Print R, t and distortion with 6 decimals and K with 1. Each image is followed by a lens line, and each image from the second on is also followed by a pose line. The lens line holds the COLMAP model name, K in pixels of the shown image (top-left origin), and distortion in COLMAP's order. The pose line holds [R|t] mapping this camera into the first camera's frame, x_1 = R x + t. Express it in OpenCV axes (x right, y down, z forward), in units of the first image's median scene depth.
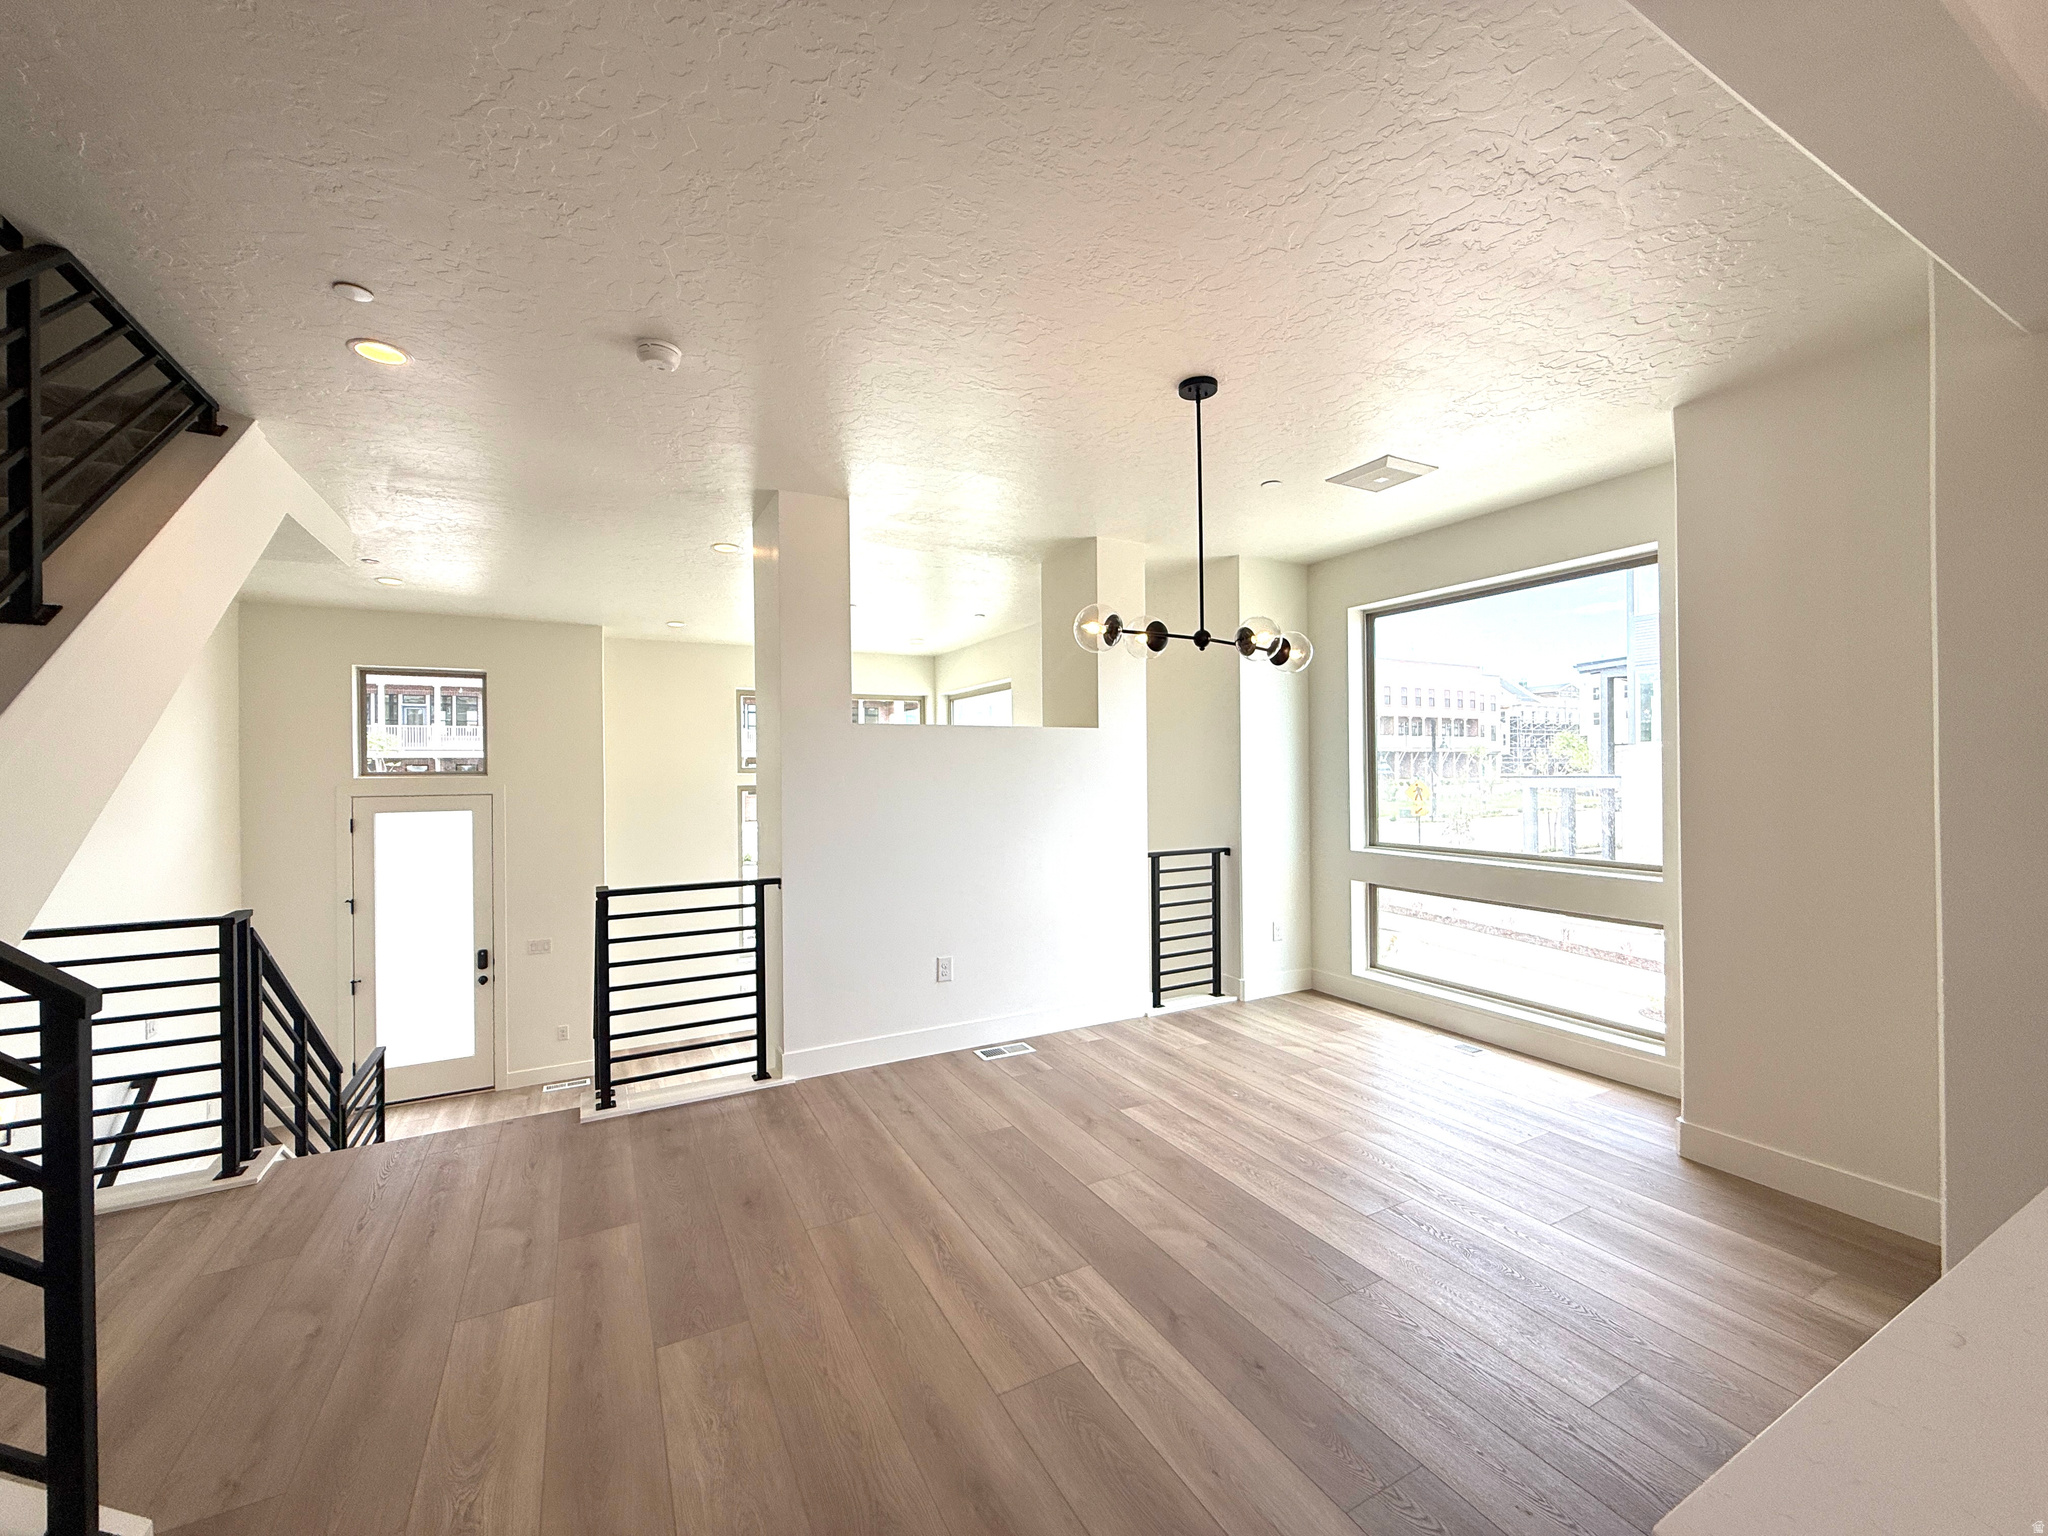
lens RADIAL K [[811.2, 0, 1020.6], [0, 811.2, 767.7], [0, 0, 1]] dist [0.000386, -0.000008]
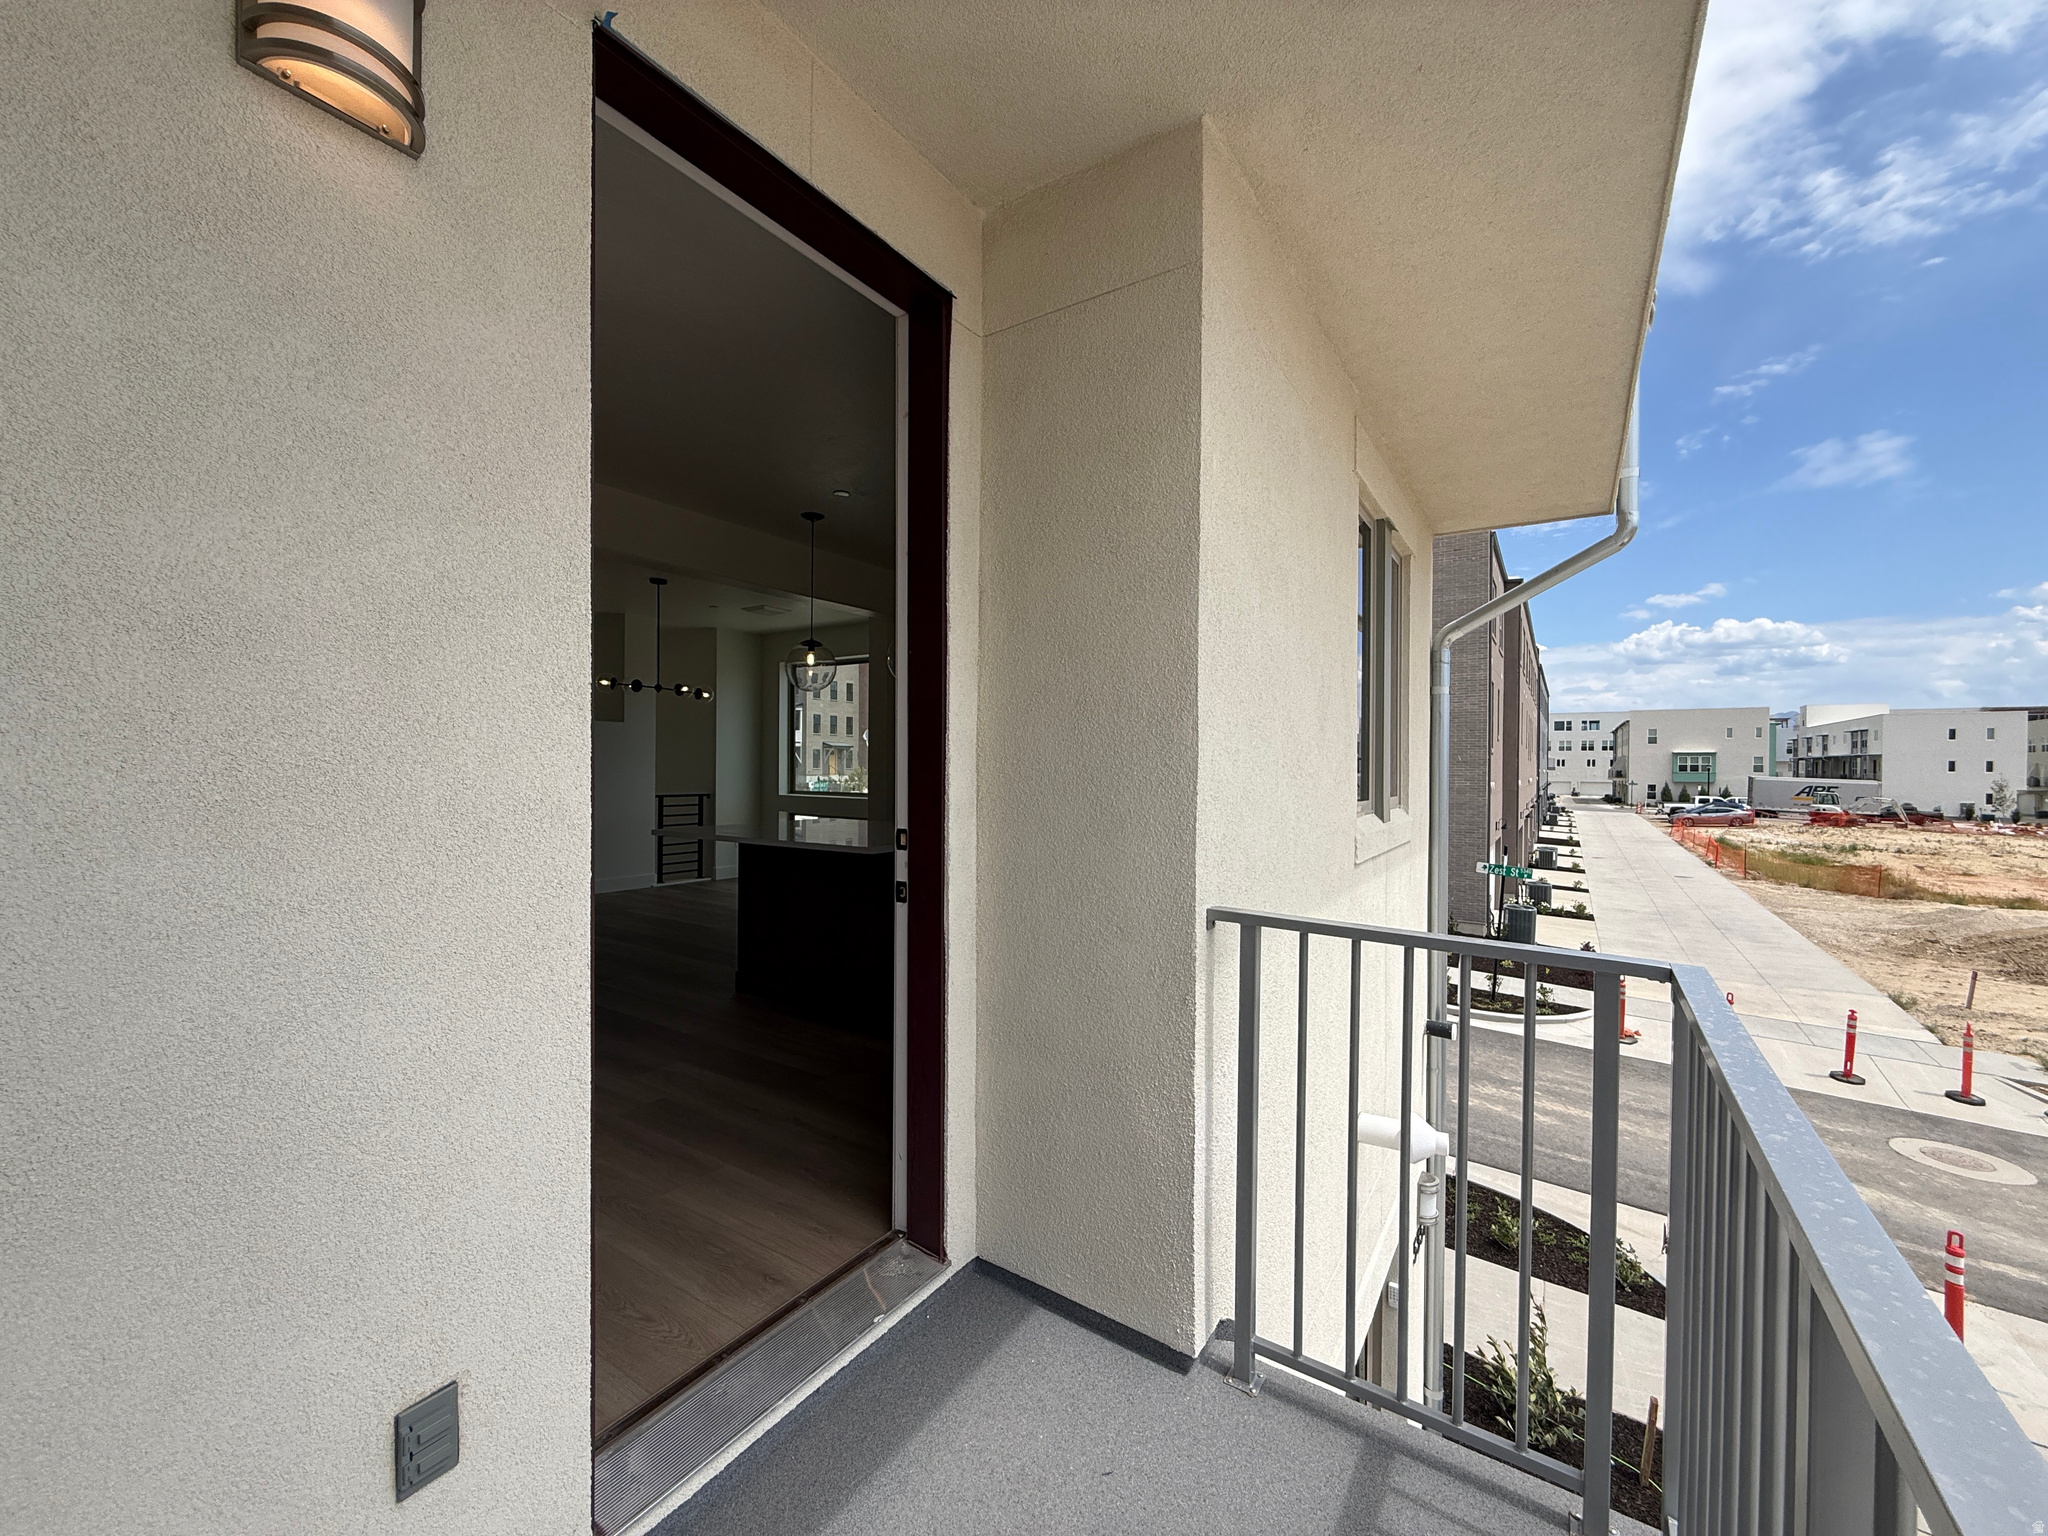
lens RADIAL K [[811.2, 0, 1023.3], [0, 811.2, 766.3], [0, 0, 1]] dist [0.000386, -0.000008]
pose [[0.885406, 0.017993, 0.464470, 0.042530], [-0.021813, 0.999758, 0.002851, 0.019803], [-0.464306, -0.012655, 0.885584, -0.879247]]
